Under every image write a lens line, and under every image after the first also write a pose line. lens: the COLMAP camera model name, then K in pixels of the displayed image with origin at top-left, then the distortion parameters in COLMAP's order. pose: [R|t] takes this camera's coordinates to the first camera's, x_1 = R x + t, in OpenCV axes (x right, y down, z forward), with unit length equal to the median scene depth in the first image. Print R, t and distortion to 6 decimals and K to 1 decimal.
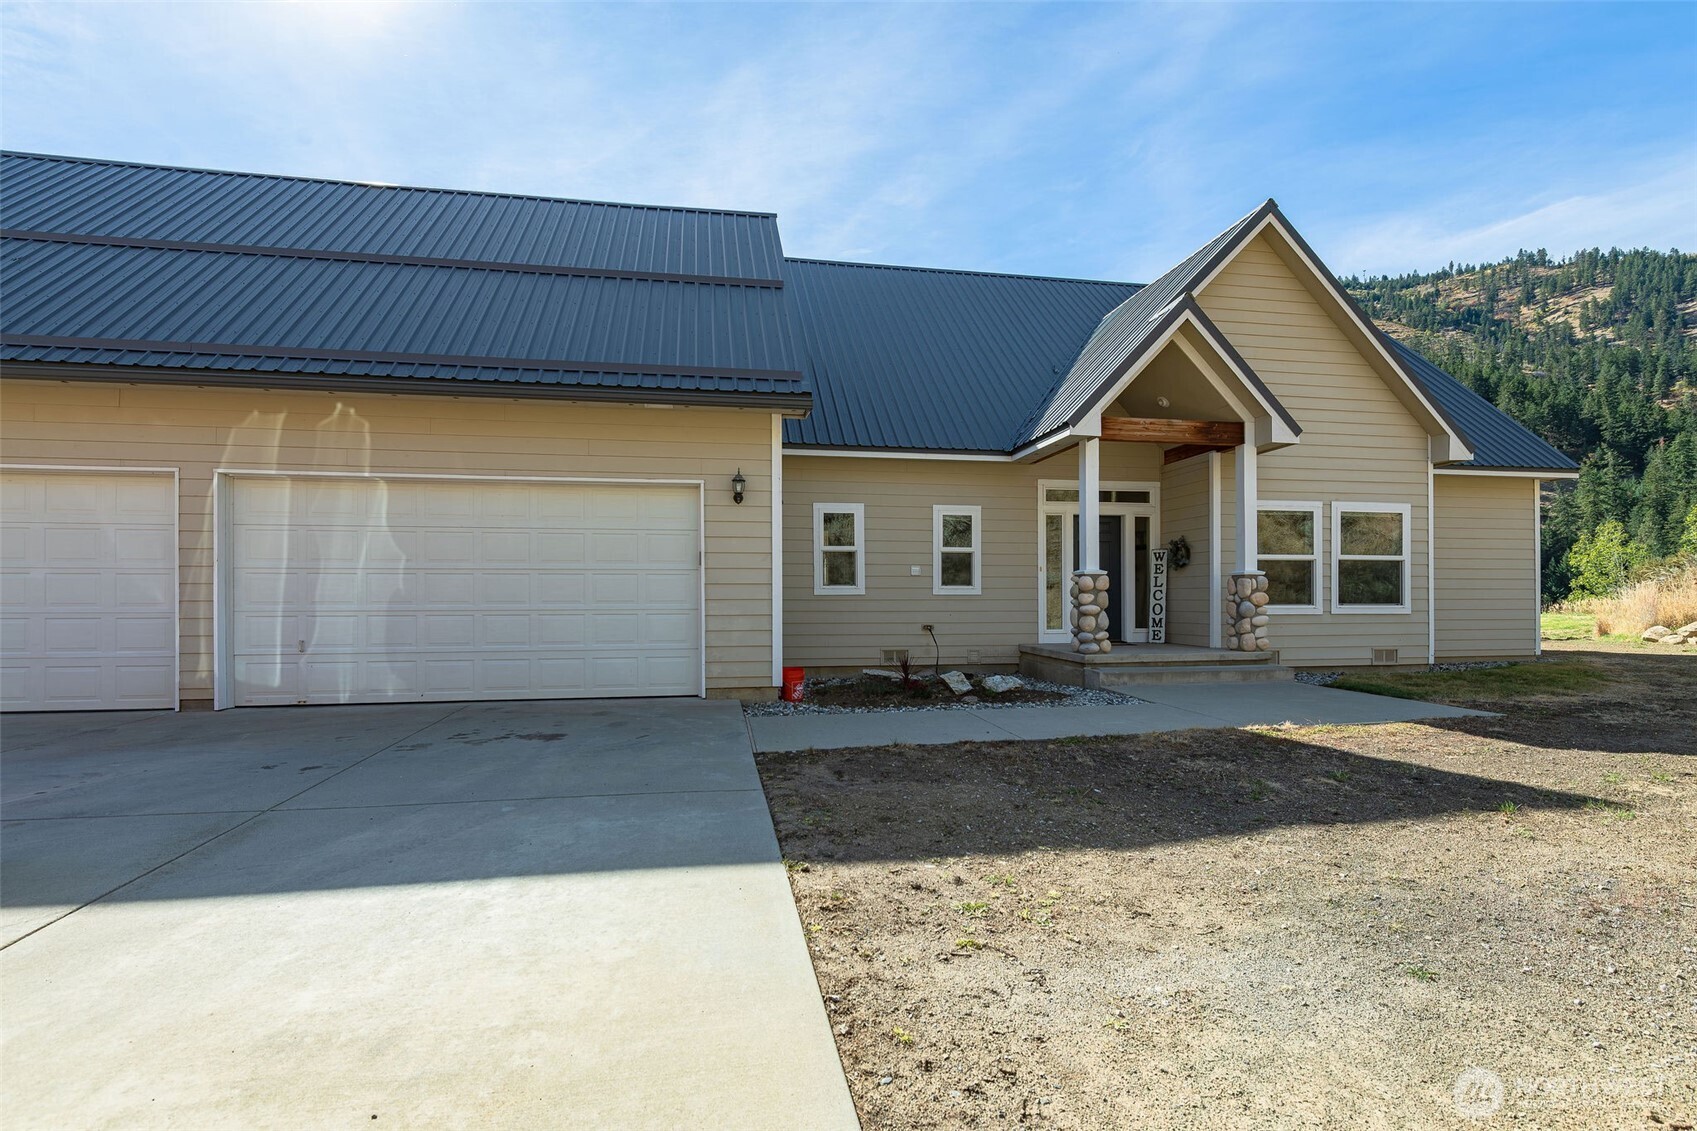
lens RADIAL K [[727.5, 0, 806.2], [0, 727.5, 609.0], [0, 0, 1]] dist [0.000084, 0.000034]
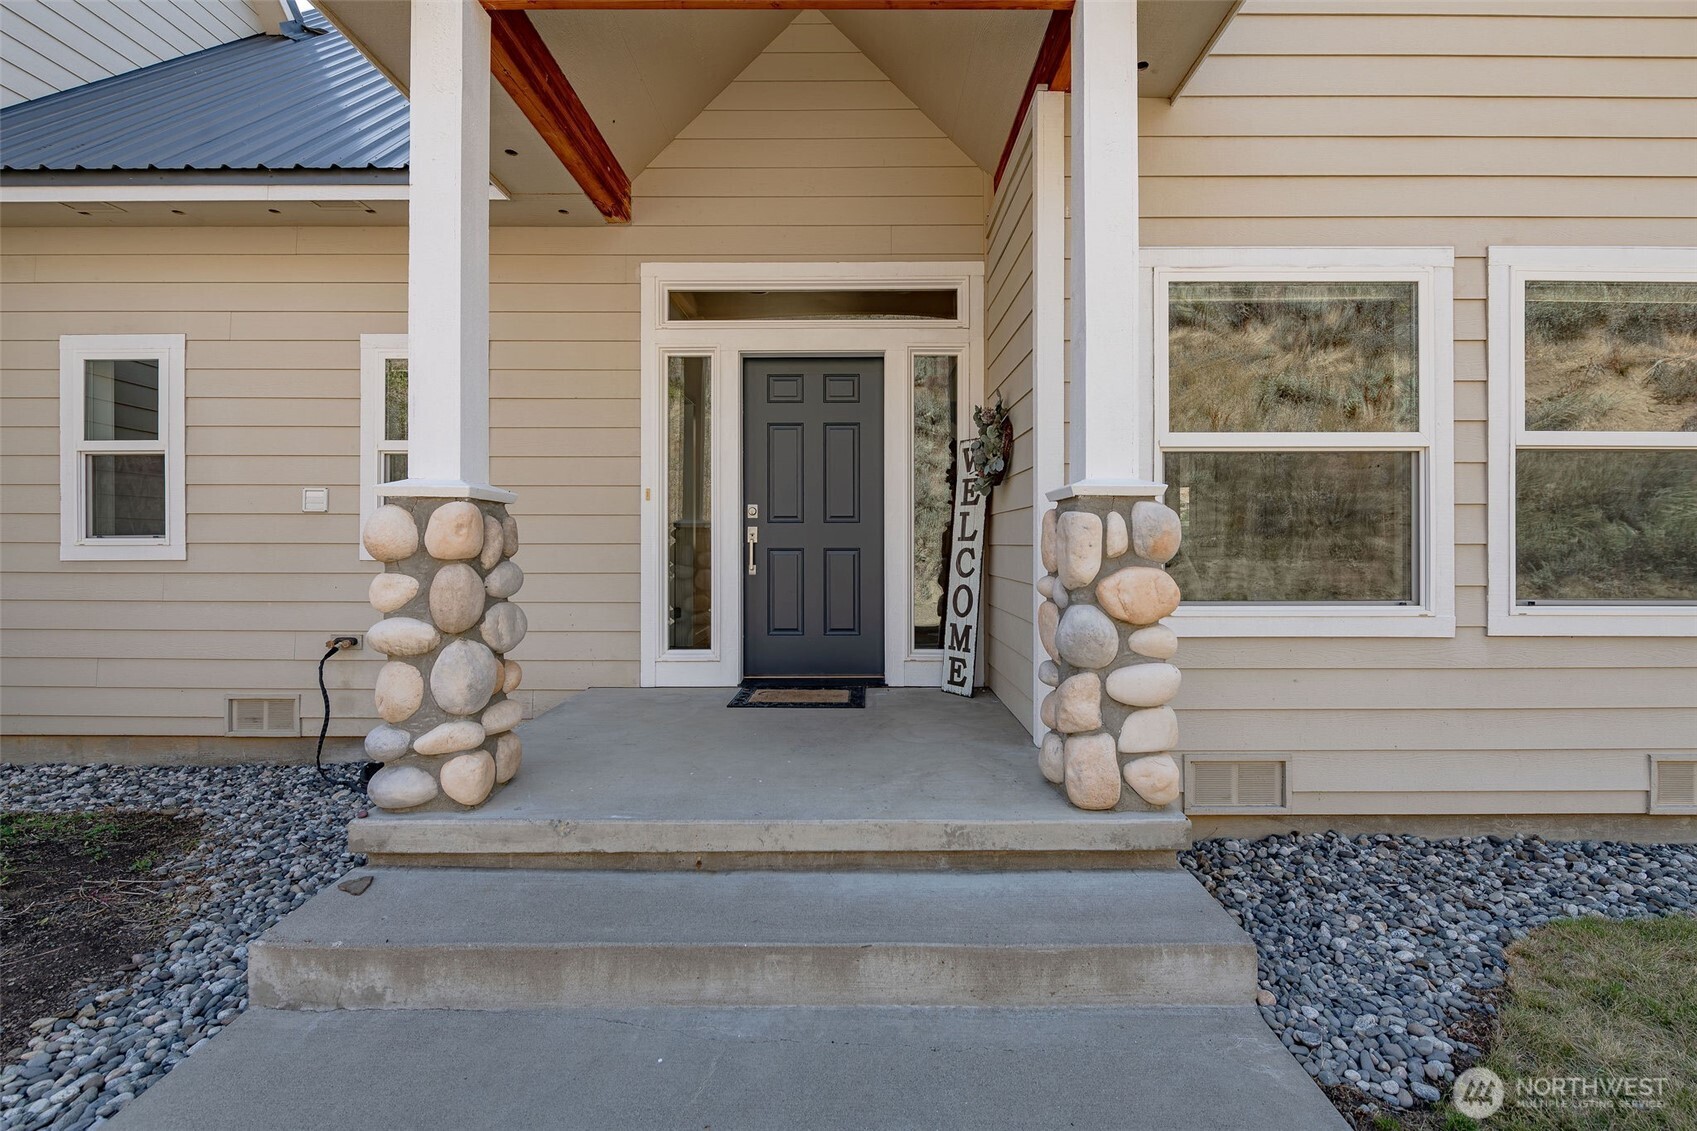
lens RADIAL K [[690.6, 0, 855.5], [0, 690.6, 551.3], [0, 0, 1]] dist [0.000345, -0.000063]
pose [[0.988379, 0.002773, -0.151987, 0.479535], [-0.003141, 0.999993, -0.002177, -0.023624], [0.151980, 0.002629, 0.988380, 0.643293]]
